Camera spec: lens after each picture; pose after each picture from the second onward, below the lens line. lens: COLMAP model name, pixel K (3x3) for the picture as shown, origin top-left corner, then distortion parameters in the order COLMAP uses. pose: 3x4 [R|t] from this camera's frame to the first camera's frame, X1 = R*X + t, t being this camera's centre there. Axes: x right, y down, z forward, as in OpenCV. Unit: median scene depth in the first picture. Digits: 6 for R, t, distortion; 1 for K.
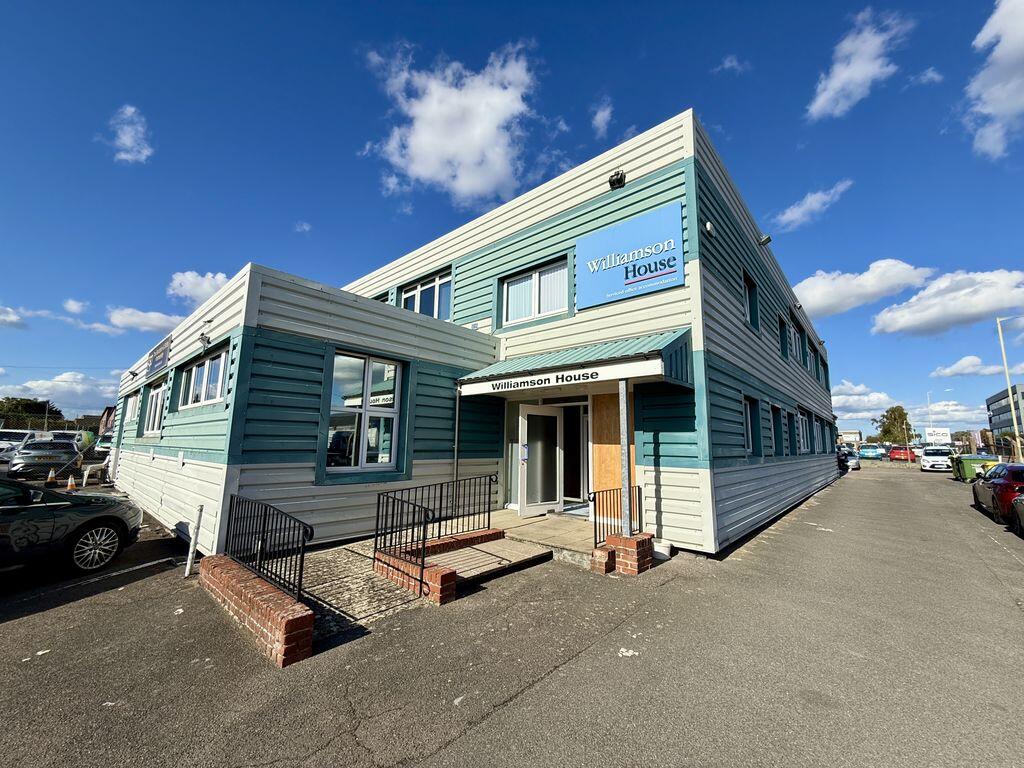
lens RADIAL K [[407.7, 0, 515.5], [0, 407.7, 386.1], [0, 0, 1]] dist [0.000726, 0.000525]
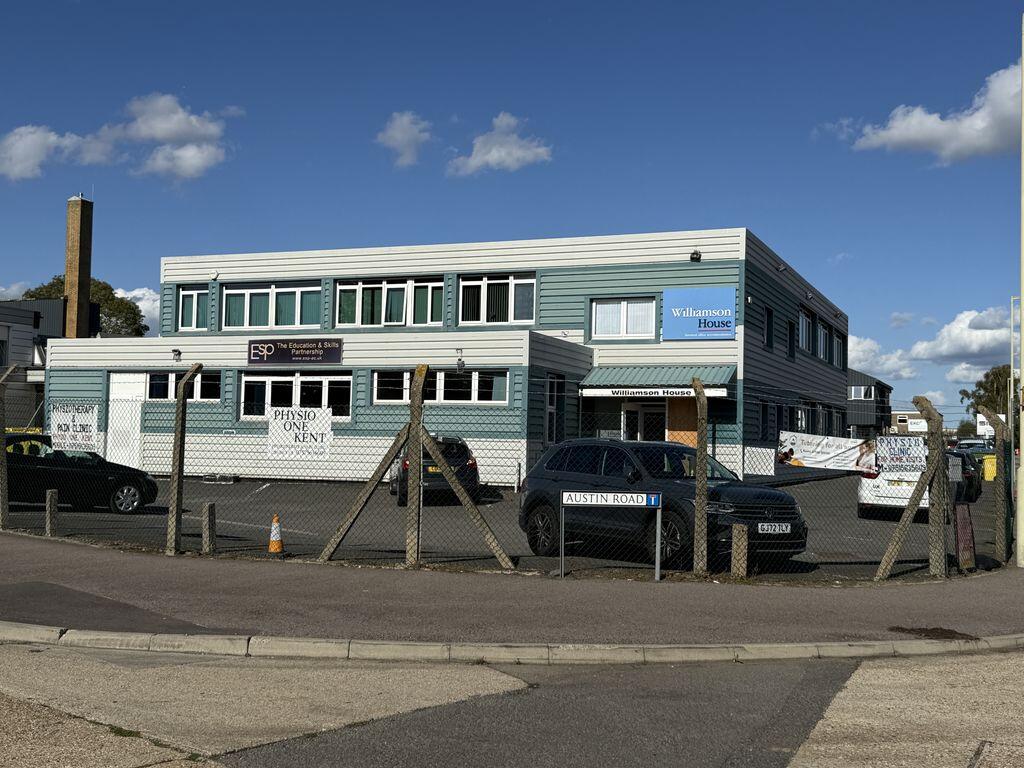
lens RADIAL K [[1172.6, 0, 512.0], [0, 1172.6, 384.0], [0, 0, 1]] dist [0.192884, -0.469415]
pose [[0.946703, 0.020392, 0.321462, -1.927475], [-0.051544, 0.994724, 0.088699, -0.423185], [-0.317957, -0.100541, 0.942759, -3.173780]]
